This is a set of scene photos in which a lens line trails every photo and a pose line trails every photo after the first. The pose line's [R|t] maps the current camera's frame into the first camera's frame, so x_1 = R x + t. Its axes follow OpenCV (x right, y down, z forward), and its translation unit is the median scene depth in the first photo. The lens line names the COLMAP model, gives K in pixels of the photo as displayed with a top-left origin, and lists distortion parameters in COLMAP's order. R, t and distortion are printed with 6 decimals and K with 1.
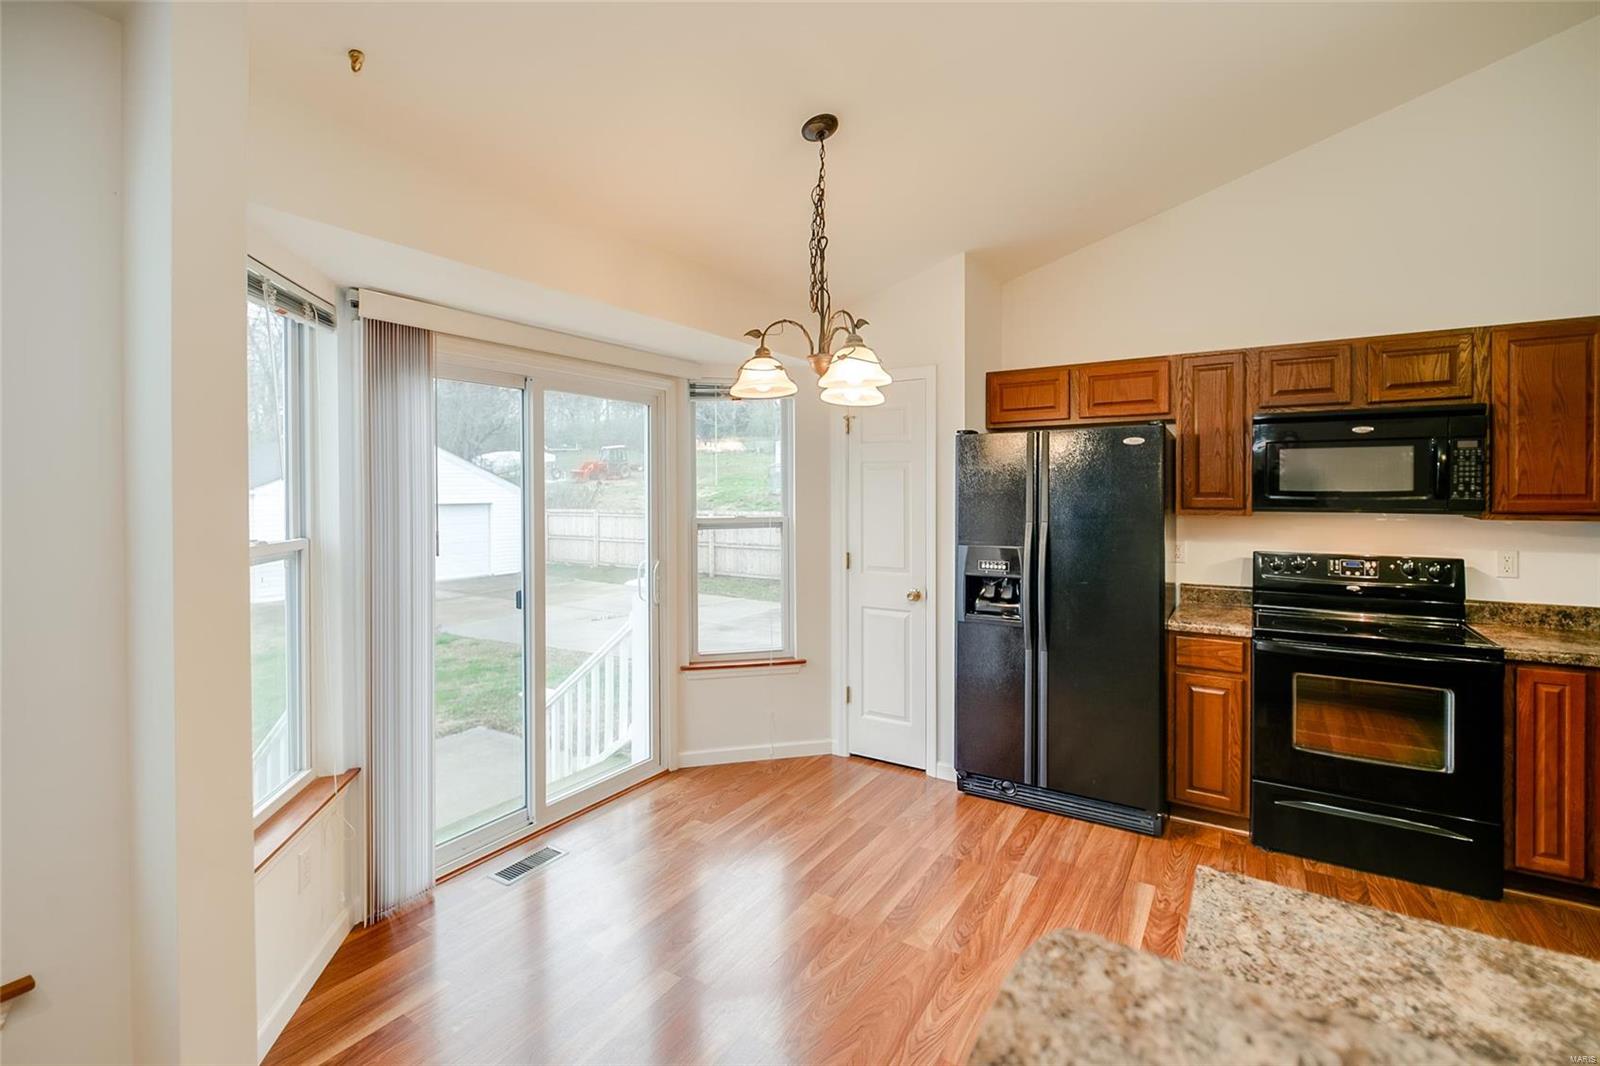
lens RADIAL K [[717.7, 0, 784.2], [0, 717.7, 495.9], [0, 0, 1]] dist [-0.007529, 0.000252]
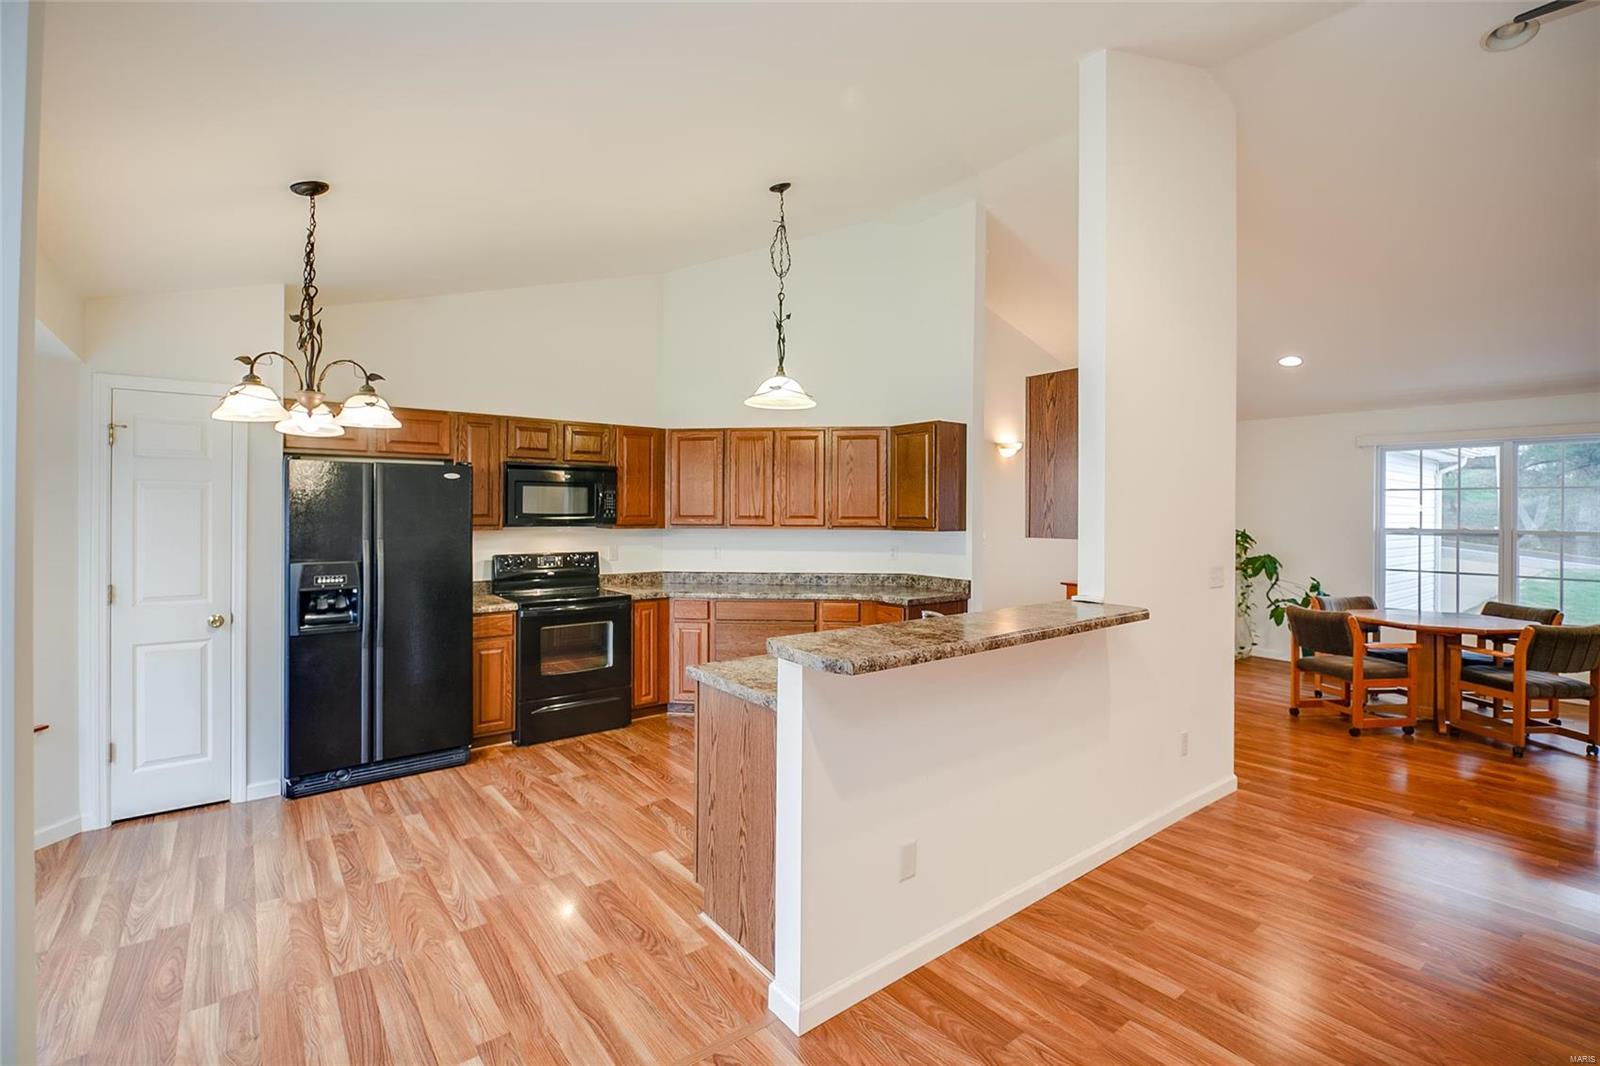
lens RADIAL K [[717.7, 0, 802.1], [0, 717.7, 524.2], [0, 0, 1]] dist [-0.007529, 0.000252]
pose [[0.325361, -0.013879, 0.945488, -0.562015], [0.003988, 0.999904, 0.013305, -0.001544], [-0.945581, -0.000558, 0.325385, -0.061836]]
